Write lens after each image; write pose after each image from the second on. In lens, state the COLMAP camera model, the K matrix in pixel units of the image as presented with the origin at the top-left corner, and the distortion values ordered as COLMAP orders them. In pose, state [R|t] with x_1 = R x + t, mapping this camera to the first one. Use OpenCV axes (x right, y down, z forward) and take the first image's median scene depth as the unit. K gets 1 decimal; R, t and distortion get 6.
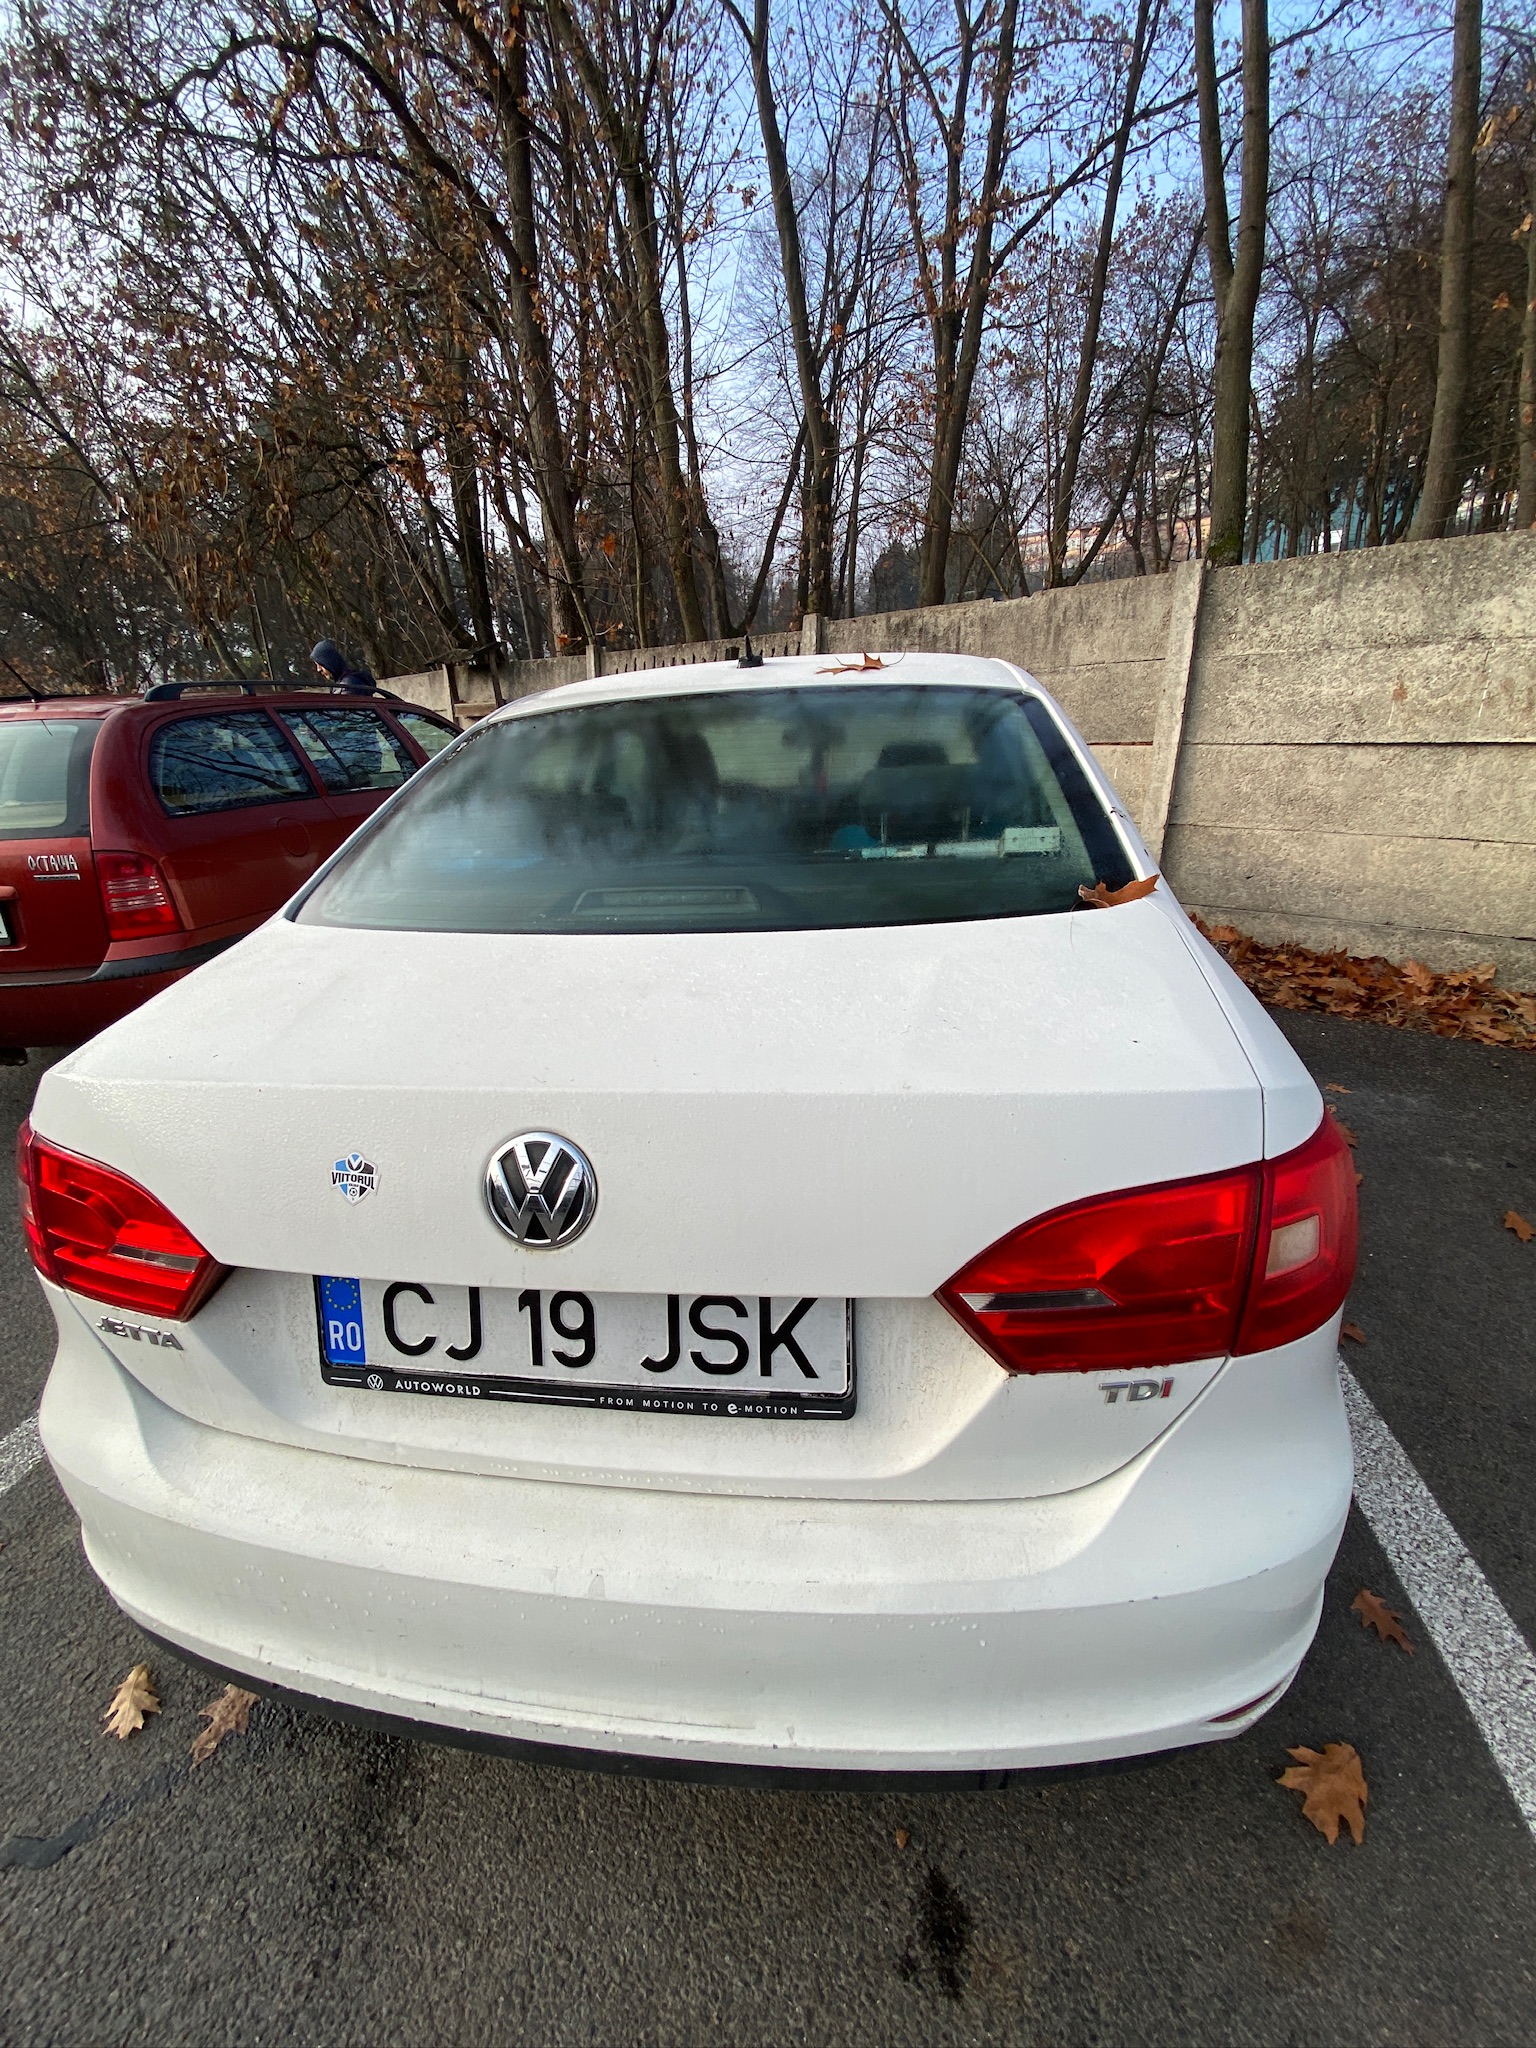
lens RADIAL K [[809.2, 0, 768.0], [0, 809.2, 1024.0], [0, 0, 1]] dist [0.027304, -0.024077]
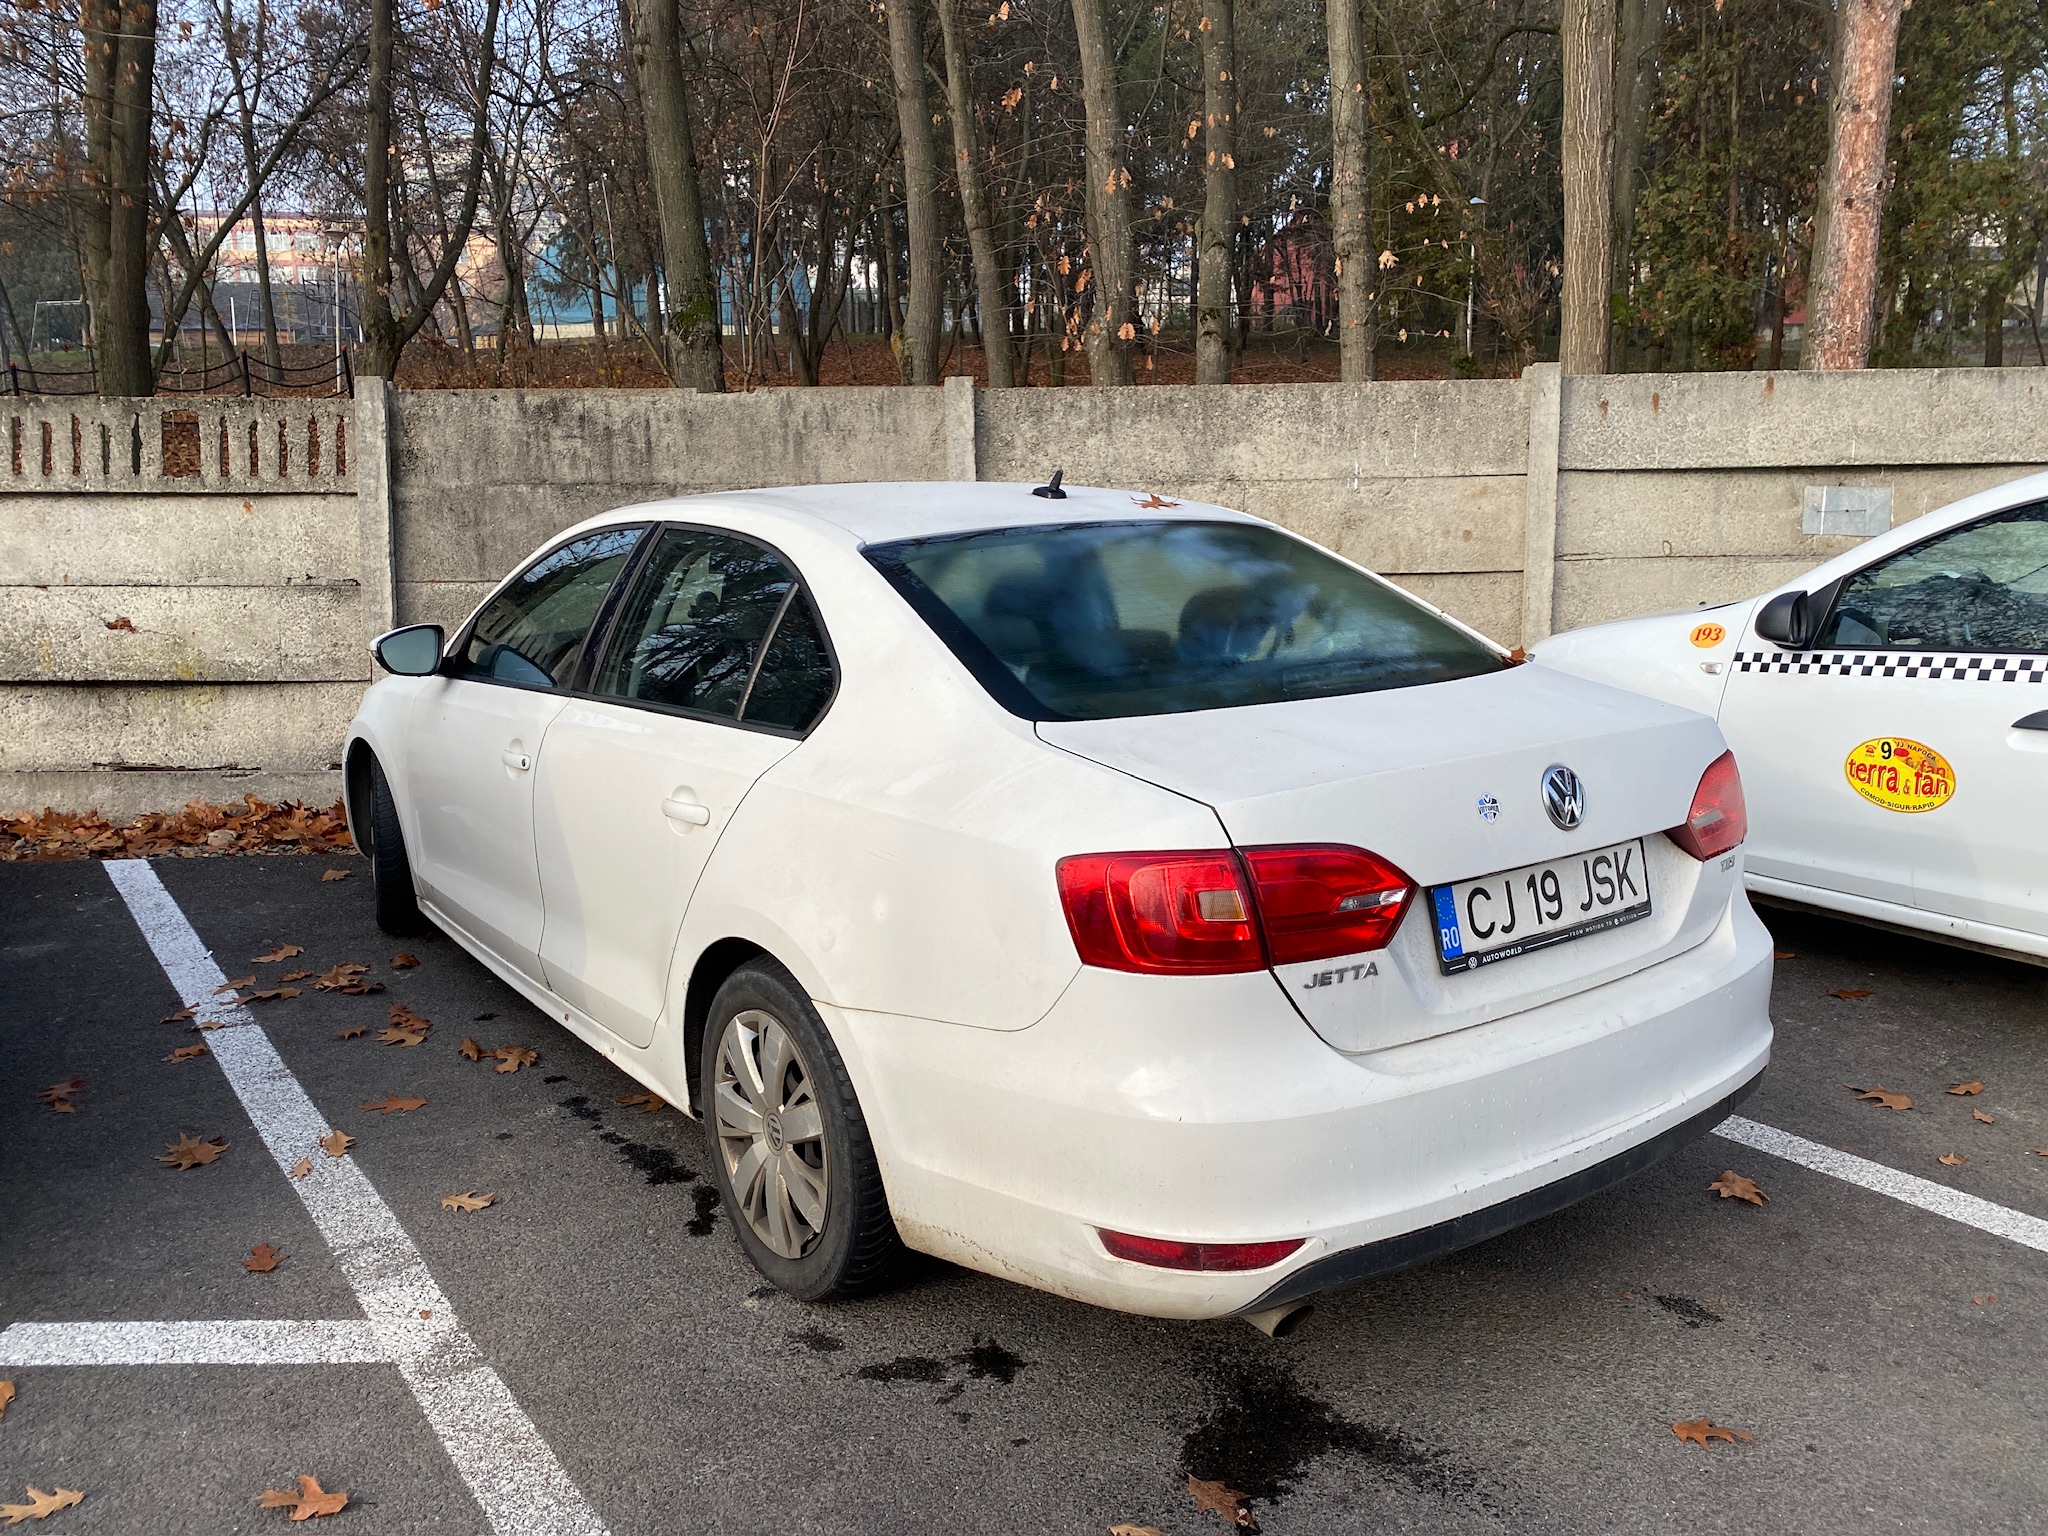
lens RADIAL K [[1509.7, 0, 1028.4], [0, 1509.7, 803.6], [0, 0, 1]] dist [0.076968, -0.111057]
pose [[0.718705, -0.100724, 0.687981, -1.567457], [0.229507, 0.968363, -0.097983, 0.126281], [-0.656346, 0.228317, 0.719084, -0.289668]]
